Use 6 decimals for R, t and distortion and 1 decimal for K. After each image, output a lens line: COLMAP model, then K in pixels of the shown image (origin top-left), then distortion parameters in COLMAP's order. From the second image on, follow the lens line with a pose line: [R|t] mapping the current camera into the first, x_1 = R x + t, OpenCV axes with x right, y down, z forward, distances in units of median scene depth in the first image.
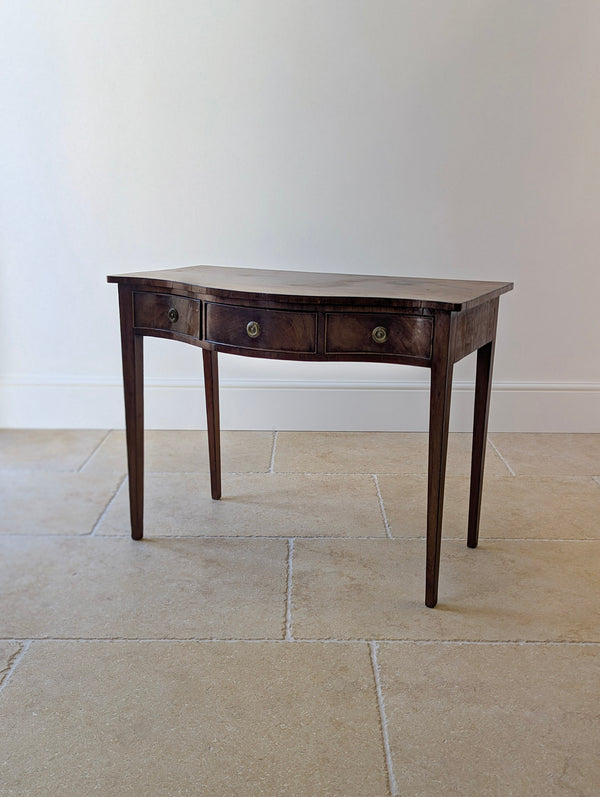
lens RADIAL K [[878.5, 0, 306.5], [0, 878.5, 398.1], [0, 0, 1]] dist [0.016327, -0.014101]
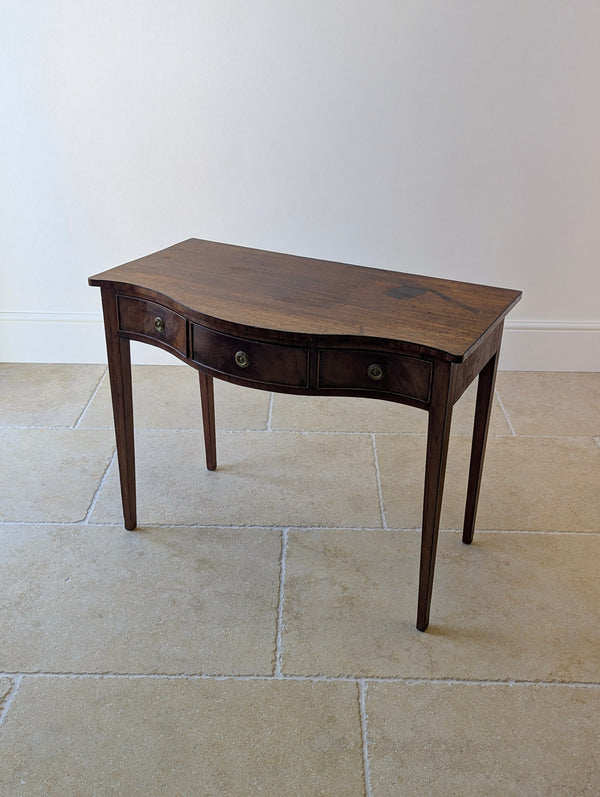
lens RADIAL K [[855.2, 0, 303.7], [0, 855.2, 366.9], [0, 0, 1]] dist [0.012467, 0.012243]
pose [[0.999861, 0.008969, -0.014027, 0.018370], [-0.006346, 0.984192, 0.176991, -0.229837], [0.015392, -0.176877, 0.984113, 0.095629]]
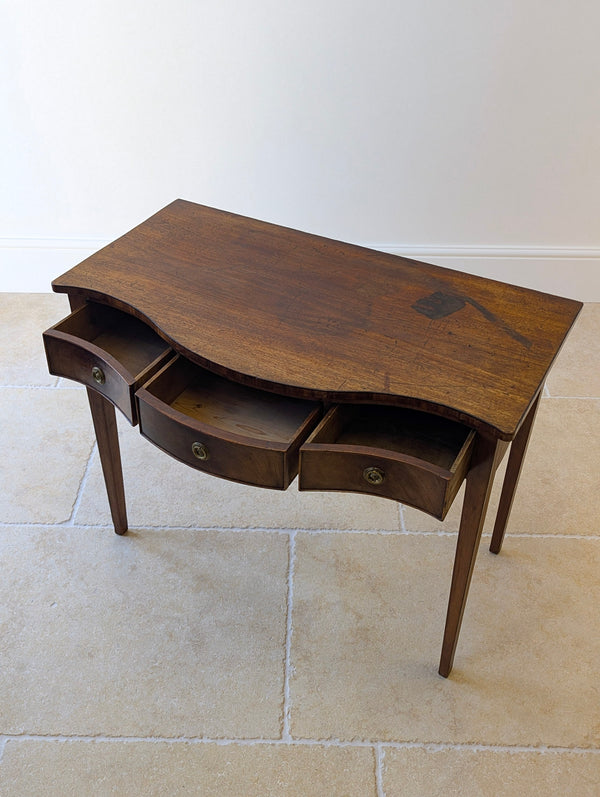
lens RADIAL K [[859.6, 0, 295.9], [0, 859.6, 385.6], [0, 0, 1]] dist [0.022518, 0.008874]
pose [[0.999635, 0.012022, -0.024188, 0.006596], [-0.001202, 0.914410, 0.404788, -0.397898], [0.026984, -0.404611, 0.914091, 0.308590]]
